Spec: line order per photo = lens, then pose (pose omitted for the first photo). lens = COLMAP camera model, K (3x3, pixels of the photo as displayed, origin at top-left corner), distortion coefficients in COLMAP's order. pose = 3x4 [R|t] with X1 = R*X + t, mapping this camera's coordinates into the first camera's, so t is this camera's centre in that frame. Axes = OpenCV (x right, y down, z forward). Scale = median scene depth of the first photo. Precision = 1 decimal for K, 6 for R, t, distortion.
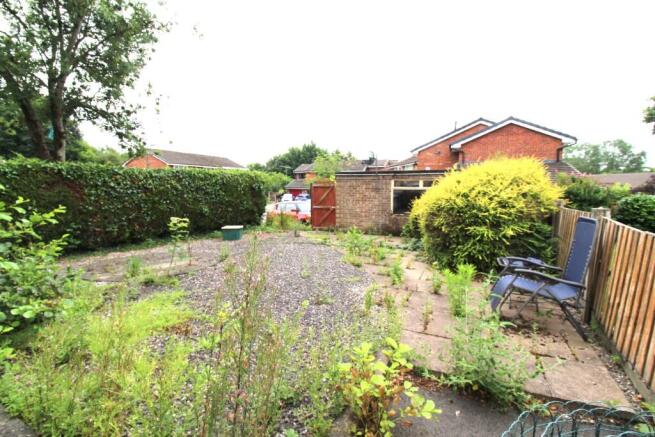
lens RADIAL K [[309.8, 0, 328.4], [0, 309.8, 219.4], [0, 0, 1]] dist [0.017761, 0.000313]
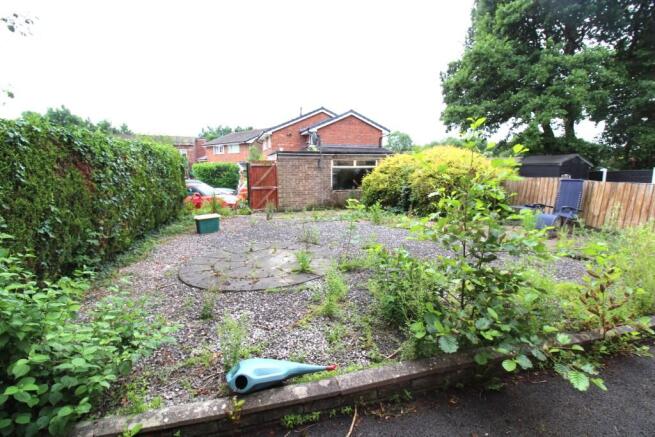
lens RADIAL K [[309.8, 0, 328.8], [0, 309.8, 218.3], [0, 0, 1]] dist [0.017761, 0.000313]
pose [[0.765550, -0.113711, 0.633248, -0.491145], [0.076178, 0.993354, 0.086282, -0.012880], [-0.638851, -0.017813, 0.769124, 0.127407]]
